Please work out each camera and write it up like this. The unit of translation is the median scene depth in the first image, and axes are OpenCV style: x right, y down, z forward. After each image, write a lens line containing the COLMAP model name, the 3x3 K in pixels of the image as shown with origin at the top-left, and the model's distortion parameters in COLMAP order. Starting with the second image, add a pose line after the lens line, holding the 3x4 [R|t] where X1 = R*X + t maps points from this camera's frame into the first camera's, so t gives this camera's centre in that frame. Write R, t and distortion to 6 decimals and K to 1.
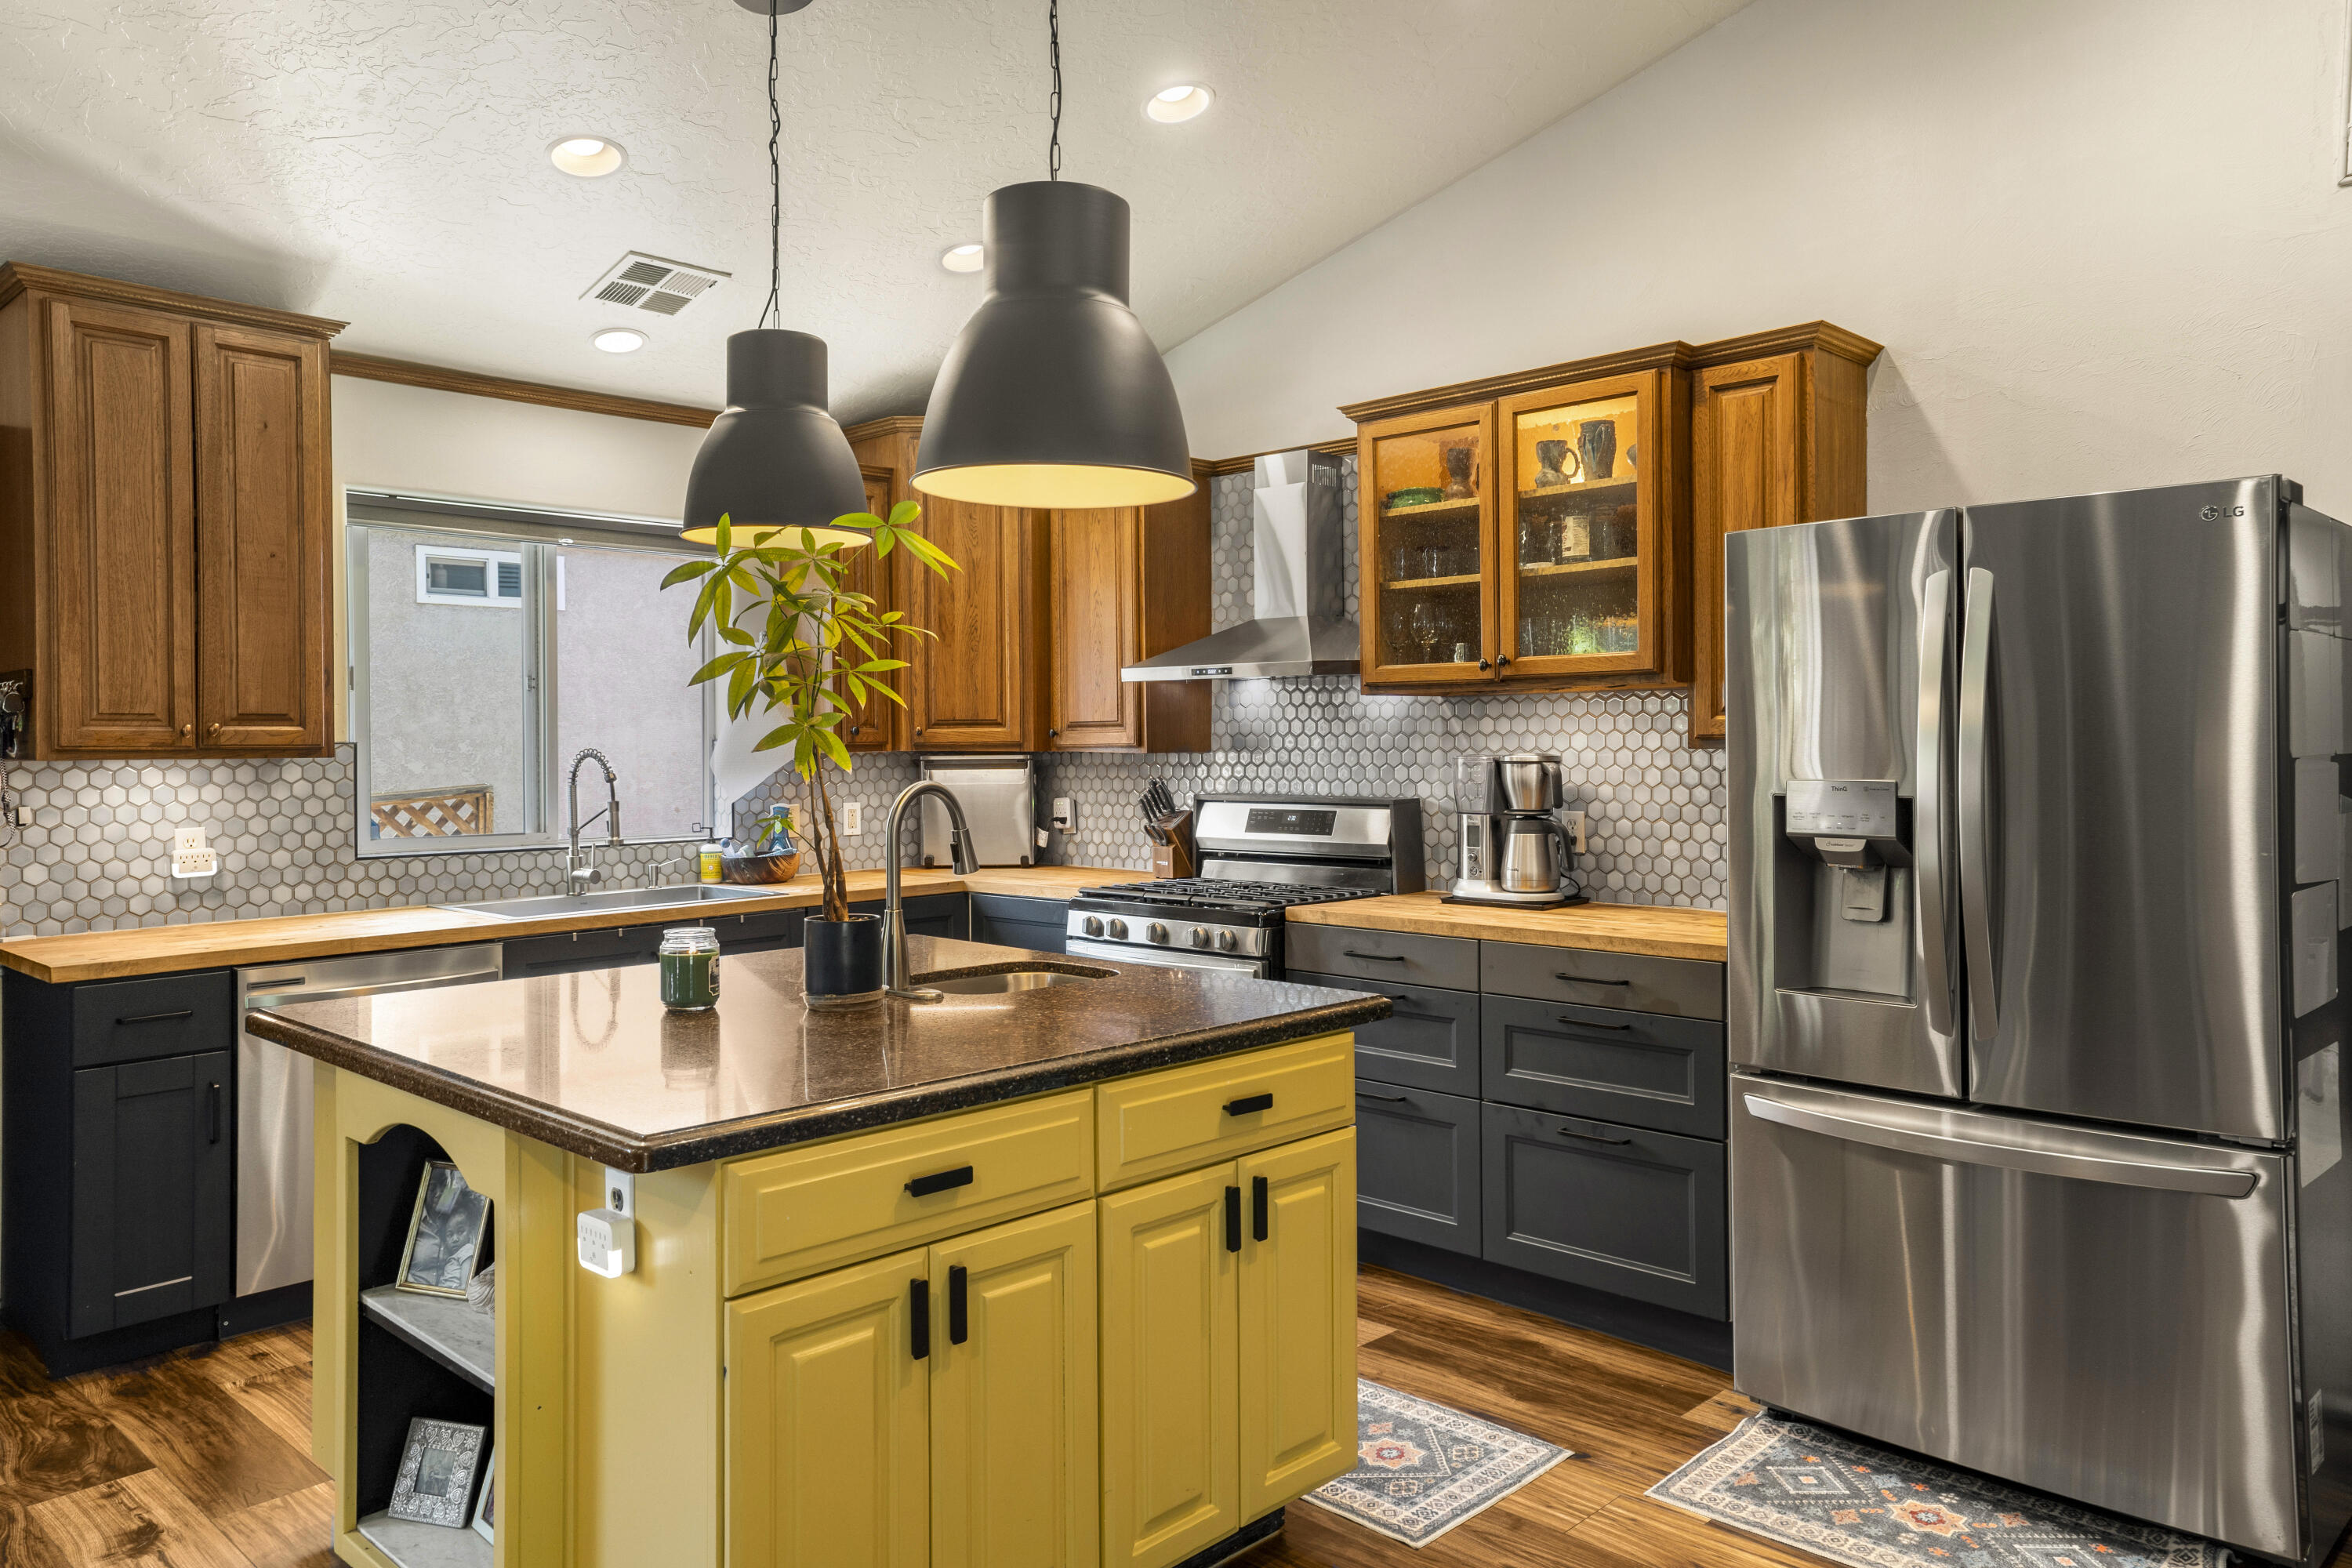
lens RADIAL K [[1625.3, 0, 1142.8], [0, 1625.3, 741.6], [0, 0, 1]] dist [0.022037, 0.015678]
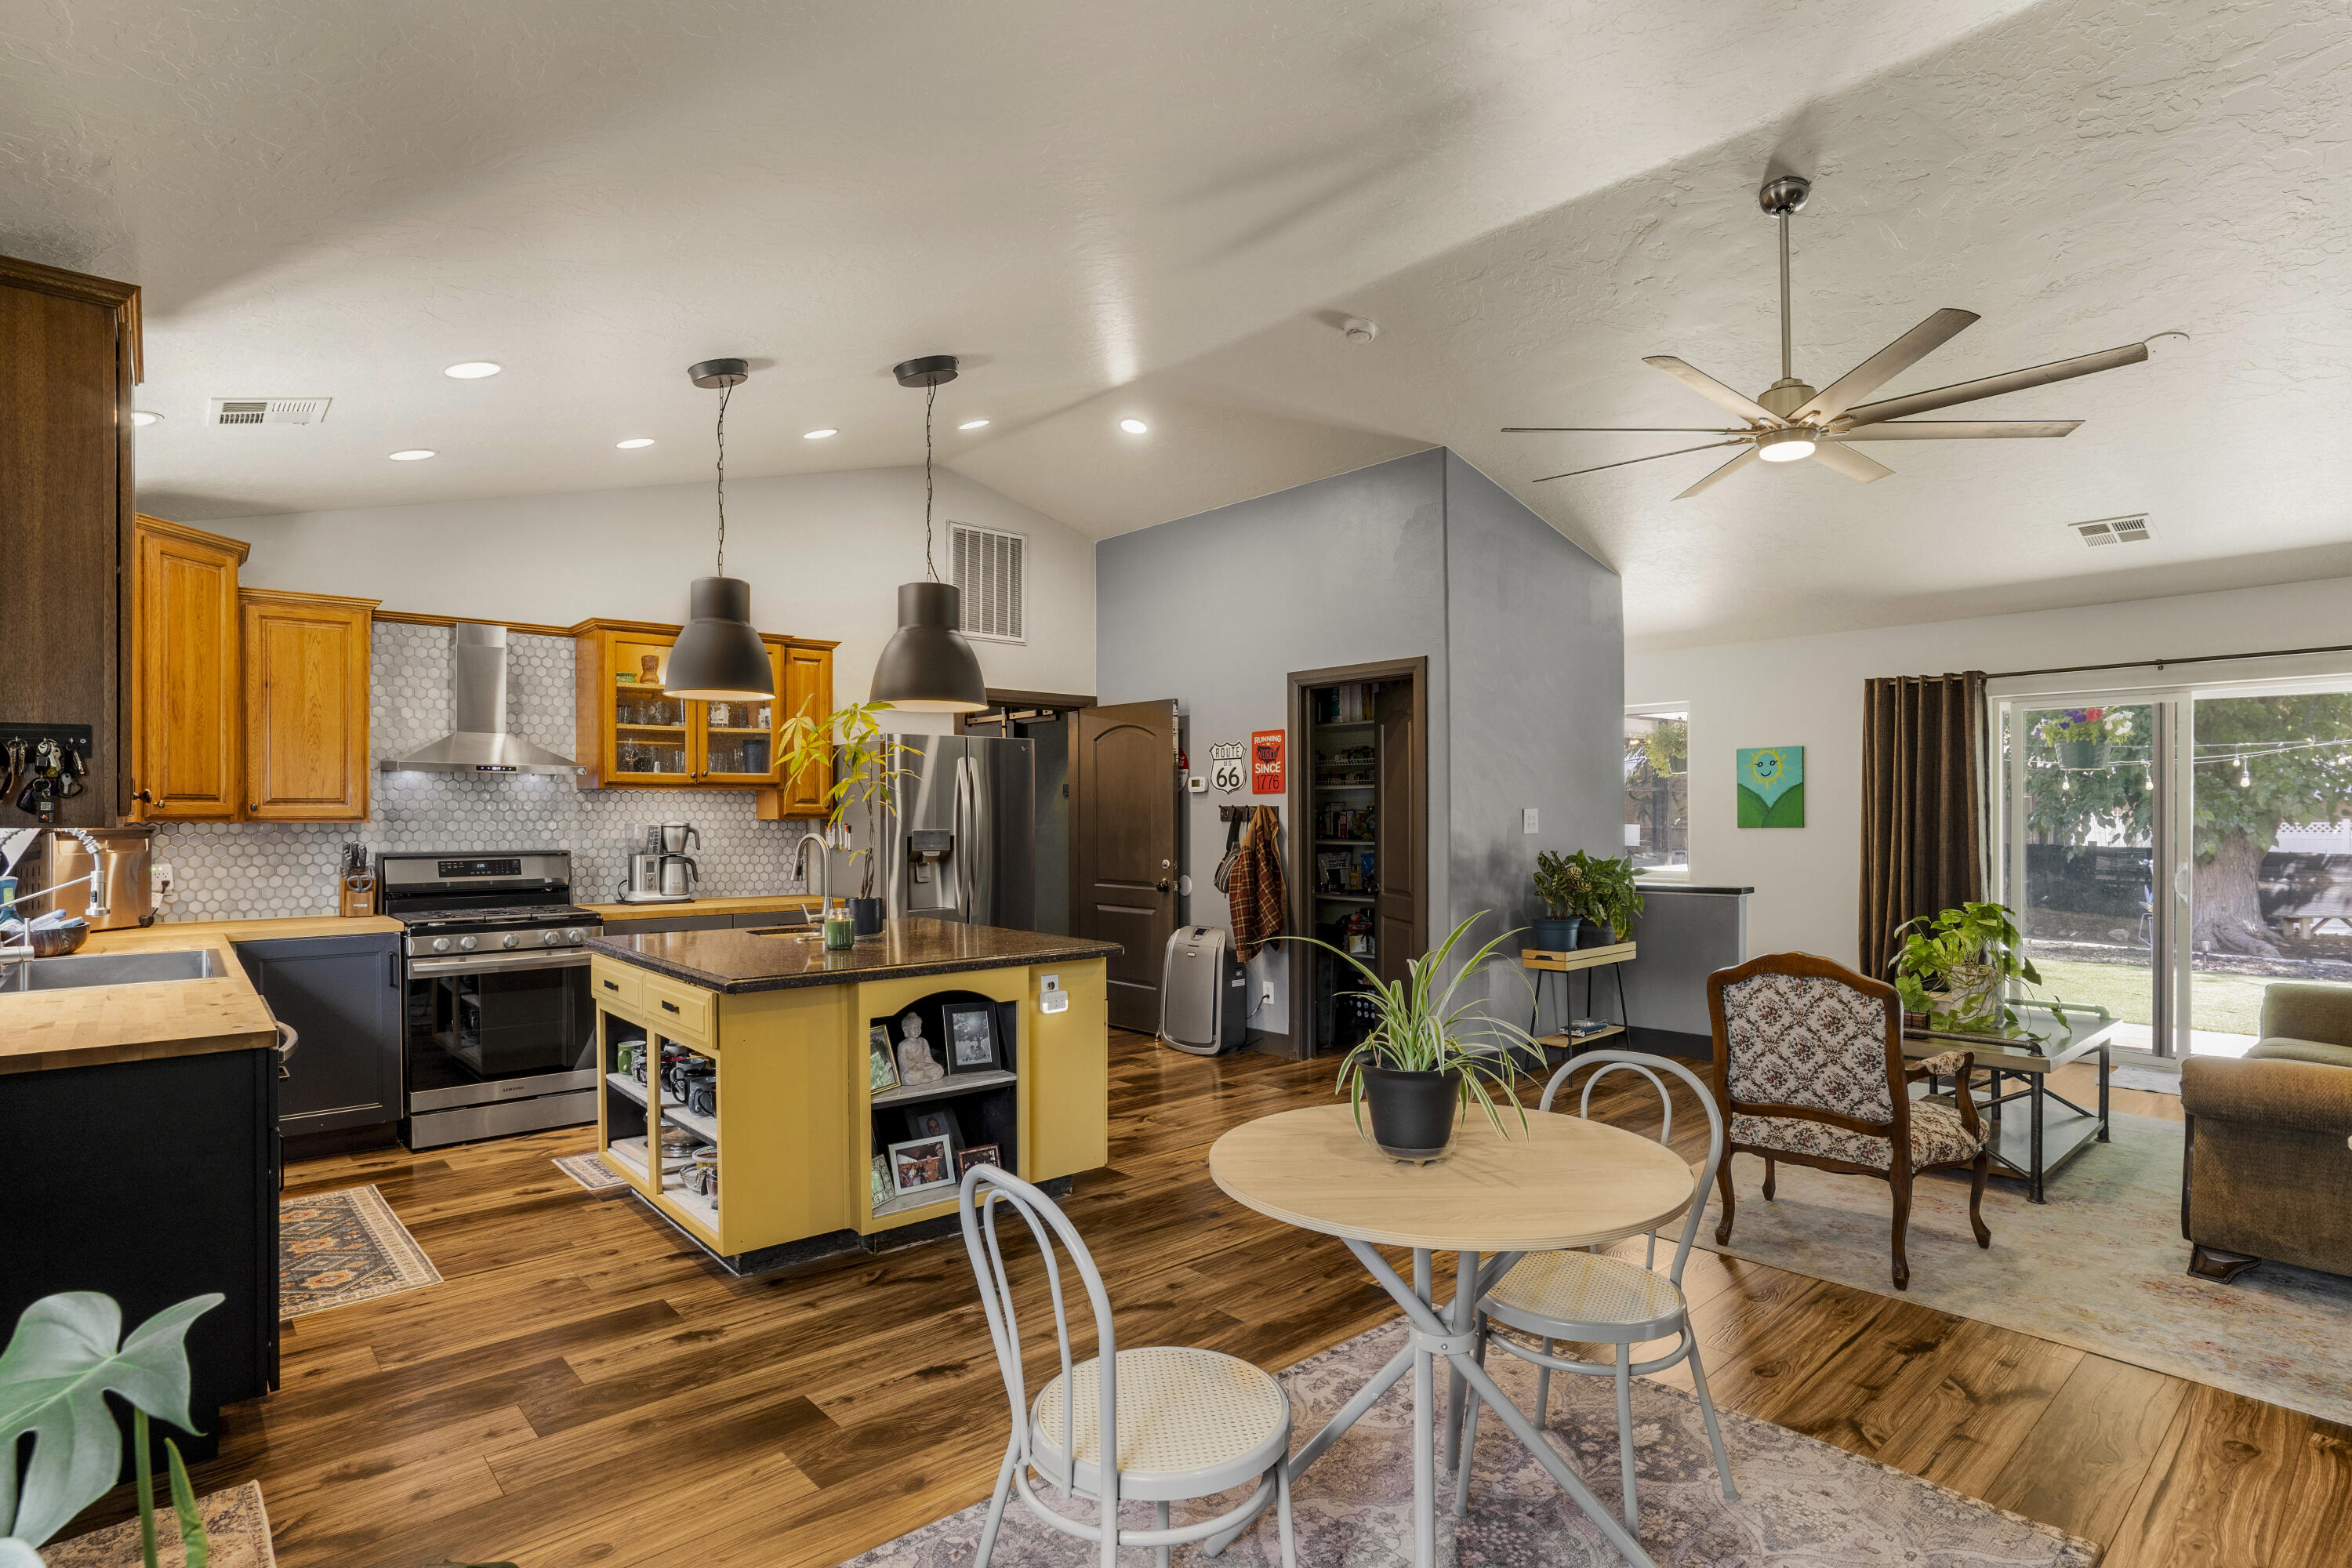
lens RADIAL K [[1199.7, 0, 1176.4], [0, 1199.7, 809.9], [0, 0, 1]] dist [-0.057028, 0.018976]
pose [[0.070052, 0.009134, 0.997502, -1.106637], [0.000247, 0.999958, -0.009173, 0.006138], [-0.997543, 0.000889, 0.070047, 0.325580]]
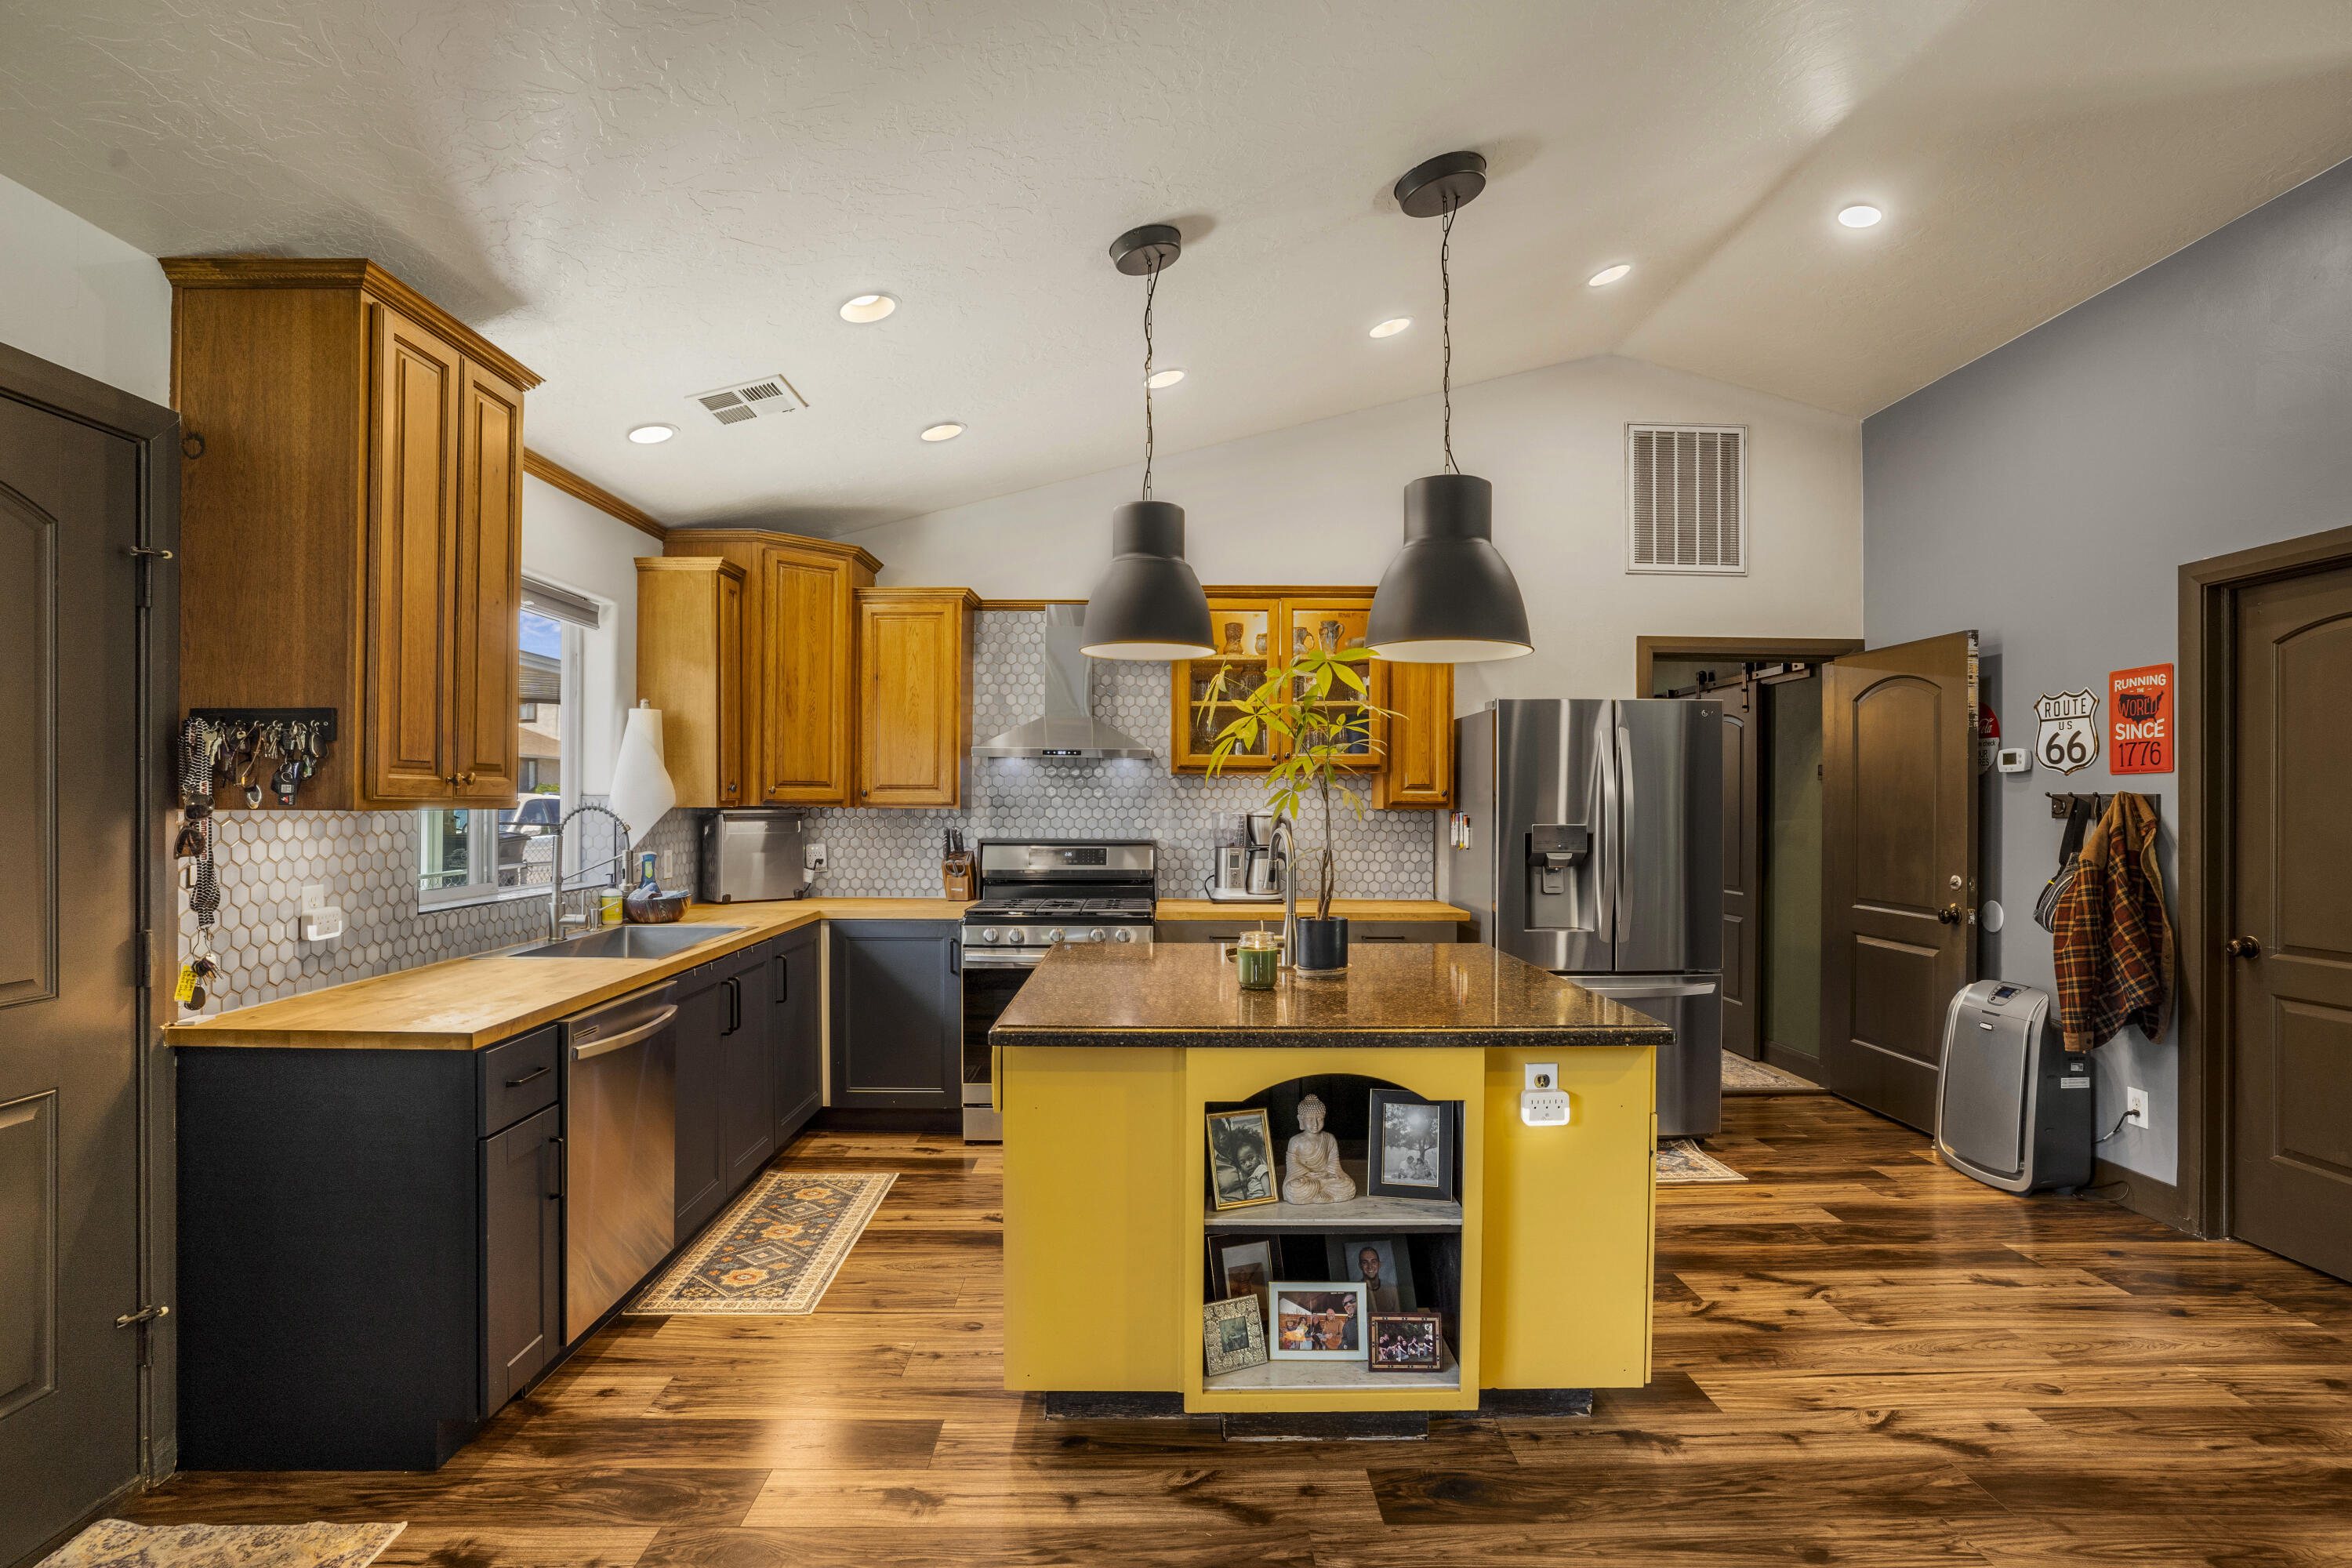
lens RADIAL K [[1199.7, 0, 1155.8], [0, 1199.7, 800.8], [0, 0, 1]] dist [-0.057028, 0.018976]
pose [[0.710320, 0.010373, 0.703802, -0.709229], [-0.009996, 0.999939, -0.004649, 0.003889], [-0.703807, -0.003733, 0.710381, 0.210097]]
